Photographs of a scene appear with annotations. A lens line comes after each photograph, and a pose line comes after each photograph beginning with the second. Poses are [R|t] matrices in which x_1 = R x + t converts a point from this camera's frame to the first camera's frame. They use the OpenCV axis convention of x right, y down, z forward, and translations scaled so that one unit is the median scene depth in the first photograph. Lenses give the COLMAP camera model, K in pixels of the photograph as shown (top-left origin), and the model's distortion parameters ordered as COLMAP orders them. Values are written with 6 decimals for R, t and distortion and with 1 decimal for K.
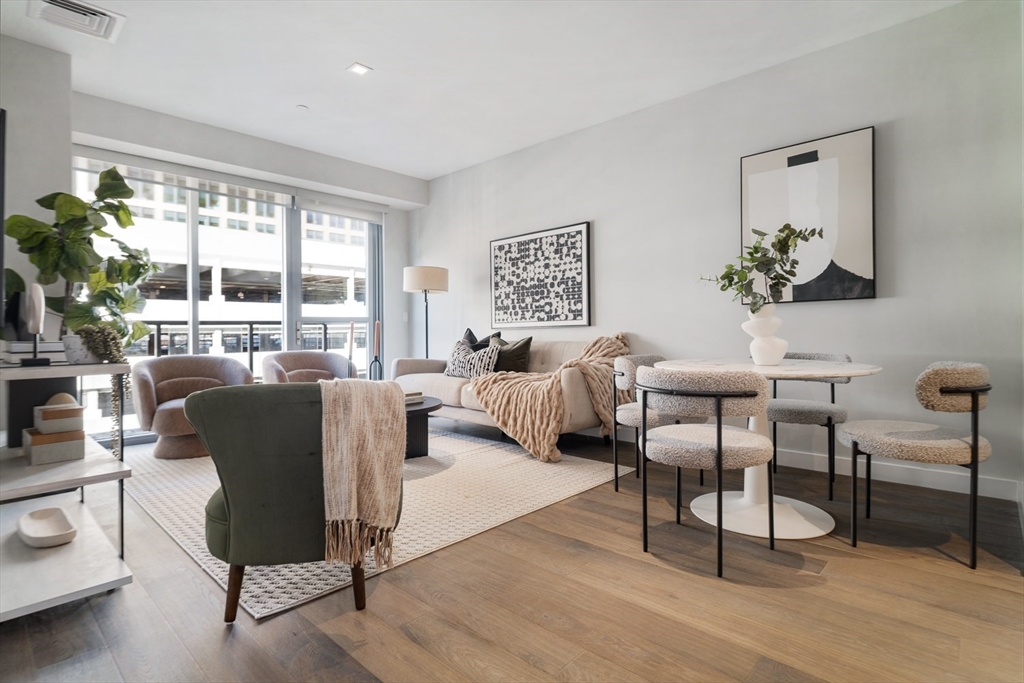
lens RADIAL K [[514.1, 0, 520.7], [0, 514.1, 331.7], [0, 0, 1]] dist [0.000027, -0.001648]
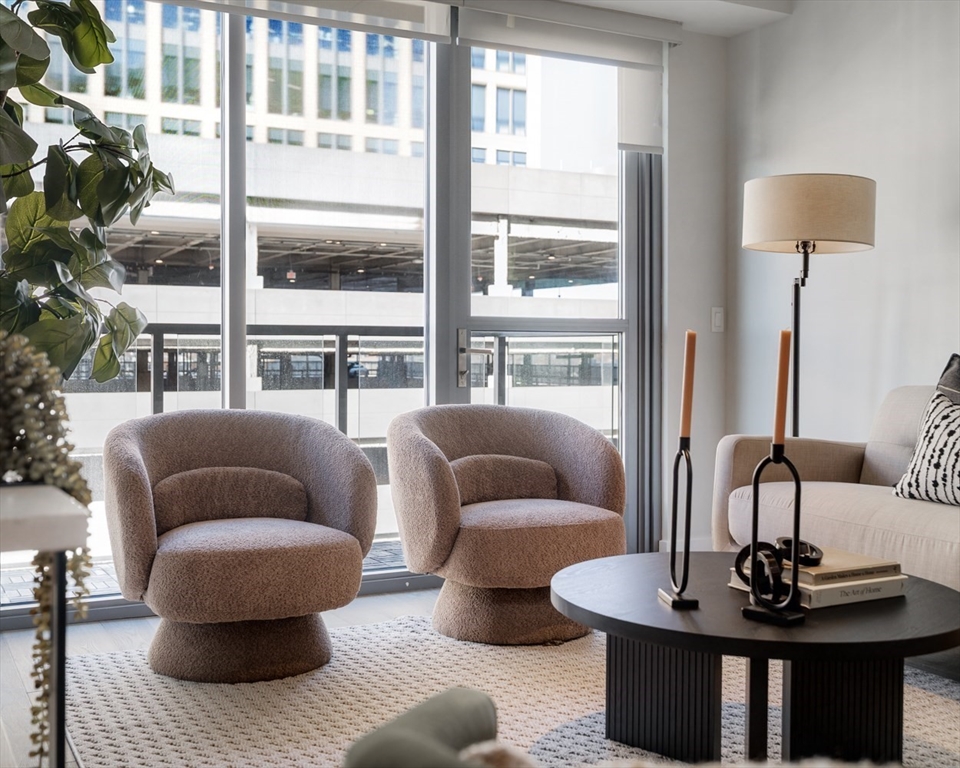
lens RADIAL K [[1116.9, 0, 475.0], [0, 1116.9, 391.9], [0, 0, 1]] dist [0.012839, 0.000000]
pose [[0.945149, 0.027799, -0.325454, -0.144918], [-0.016767, 0.999187, 0.036655, -0.002917], [0.326209, -0.029188, 0.944847, 0.195666]]
